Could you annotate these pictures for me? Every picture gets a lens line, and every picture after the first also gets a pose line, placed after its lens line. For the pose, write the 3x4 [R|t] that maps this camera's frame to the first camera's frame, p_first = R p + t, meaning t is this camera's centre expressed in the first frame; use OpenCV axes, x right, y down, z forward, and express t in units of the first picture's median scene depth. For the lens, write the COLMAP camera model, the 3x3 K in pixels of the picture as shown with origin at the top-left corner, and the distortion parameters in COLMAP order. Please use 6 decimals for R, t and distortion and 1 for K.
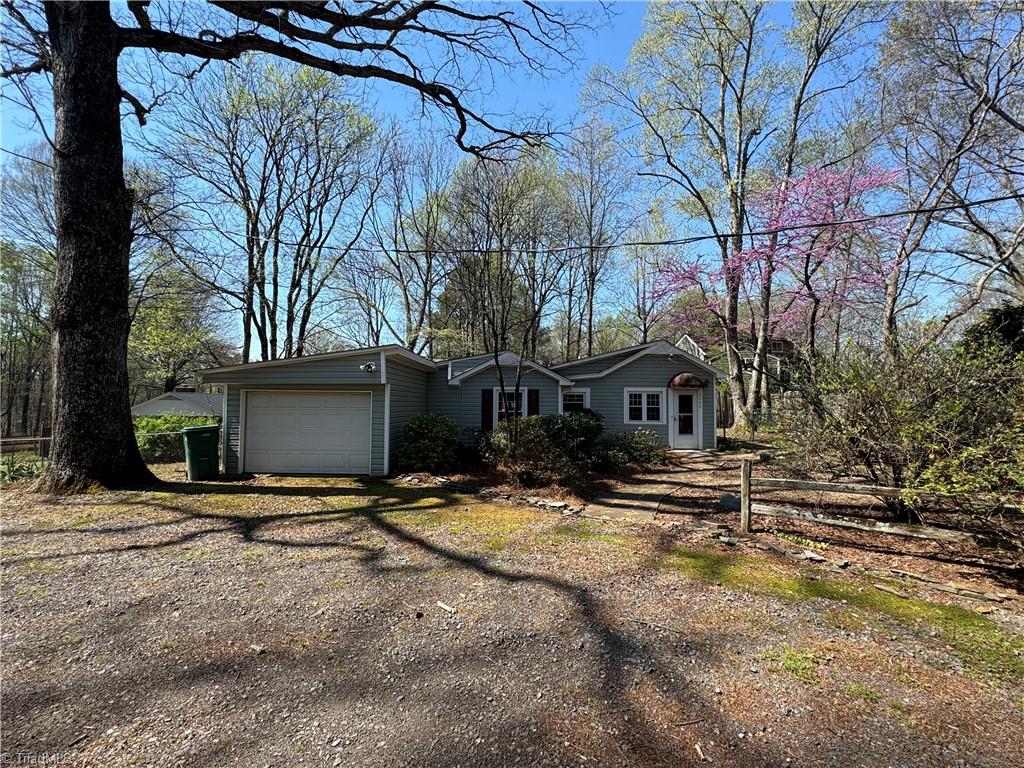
lens RADIAL K [[447.7, 0, 511.9], [0, 447.7, 384.7], [0, 0, 1]] dist [0.000055, 0.000126]
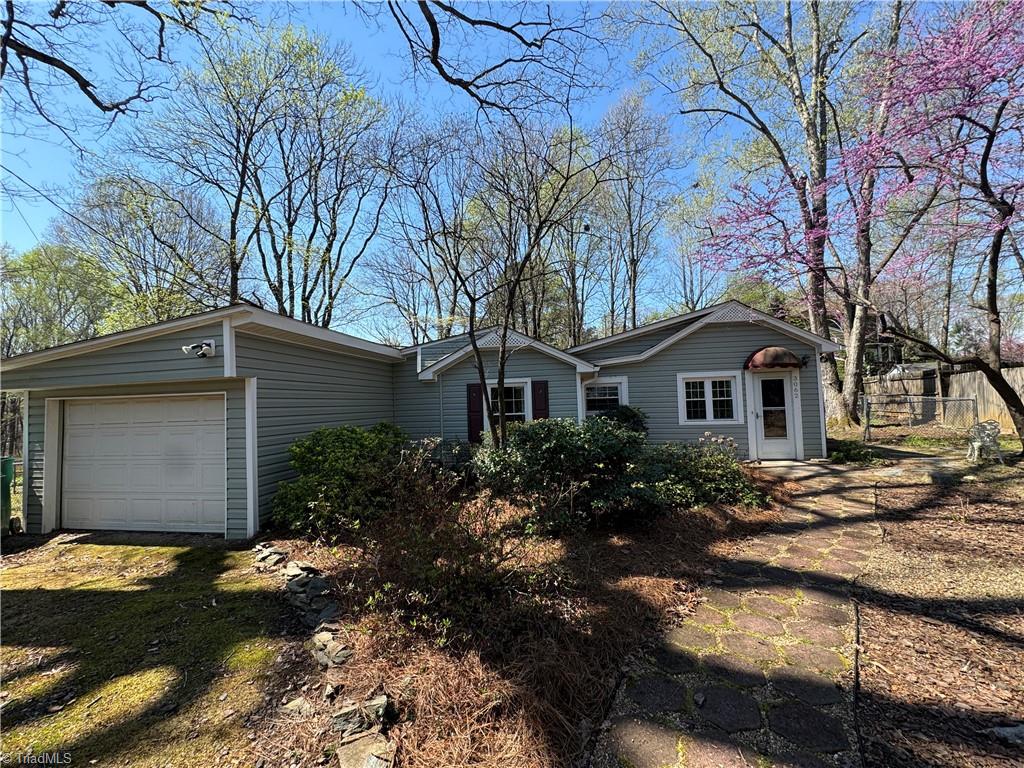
lens RADIAL K [[410.6, 0, 509.0], [0, 410.6, 385.8], [0, 0, 1]] dist [-0.000342, -0.000418]
pose [[0.989691, -0.045650, -0.135748, 0.077015], [0.045754, 0.998950, -0.002355, 0.015335], [0.135713, -0.003880, 0.990741, 0.329951]]
